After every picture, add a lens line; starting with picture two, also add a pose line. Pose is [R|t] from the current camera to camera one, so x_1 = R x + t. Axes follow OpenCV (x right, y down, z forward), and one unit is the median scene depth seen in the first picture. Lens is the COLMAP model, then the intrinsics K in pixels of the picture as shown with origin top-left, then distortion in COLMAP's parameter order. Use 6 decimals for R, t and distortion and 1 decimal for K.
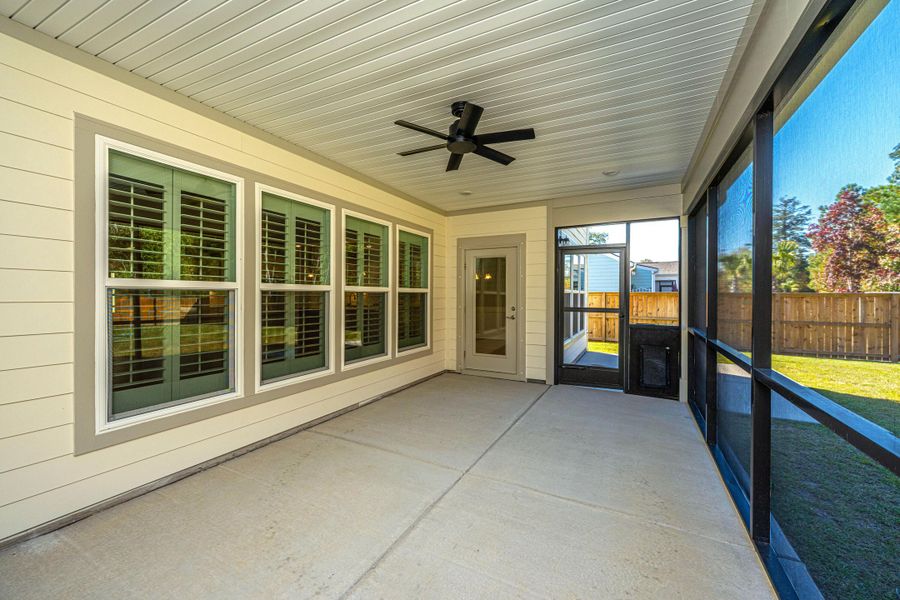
lens RADIAL K [[365.1, 0, 453.1], [0, 365.1, 297.4], [0, 0, 1]] dist [-0.001566, -0.000217]
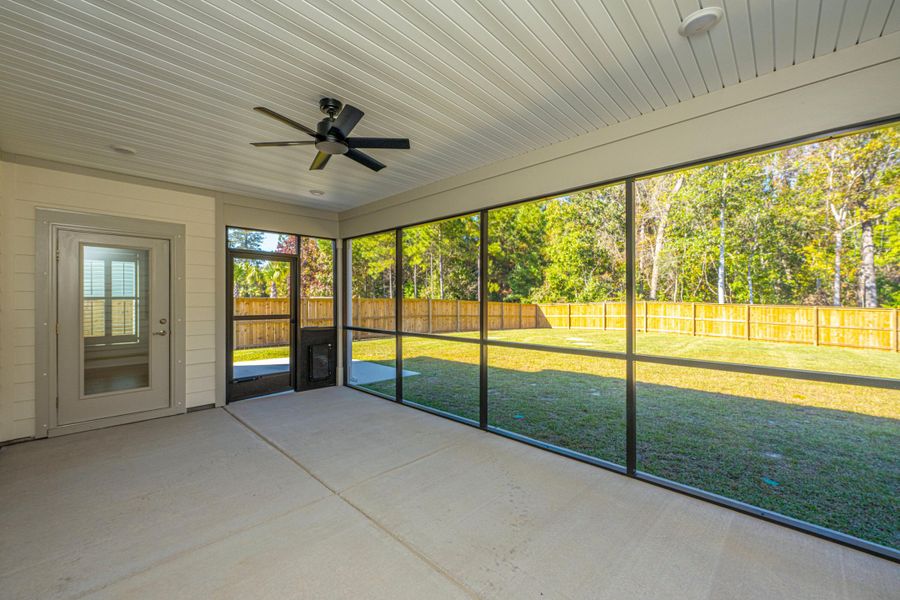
lens RADIAL K [[365.1, 0, 451.2], [0, 365.1, 300.0], [0, 0, 1]] dist [-0.001566, -0.000217]
pose [[0.272070, -0.005851, 0.962260, -0.433501], [0.007824, 0.999962, 0.003868, -0.012134], [-0.962246, 0.006476, 0.272105, 0.248415]]
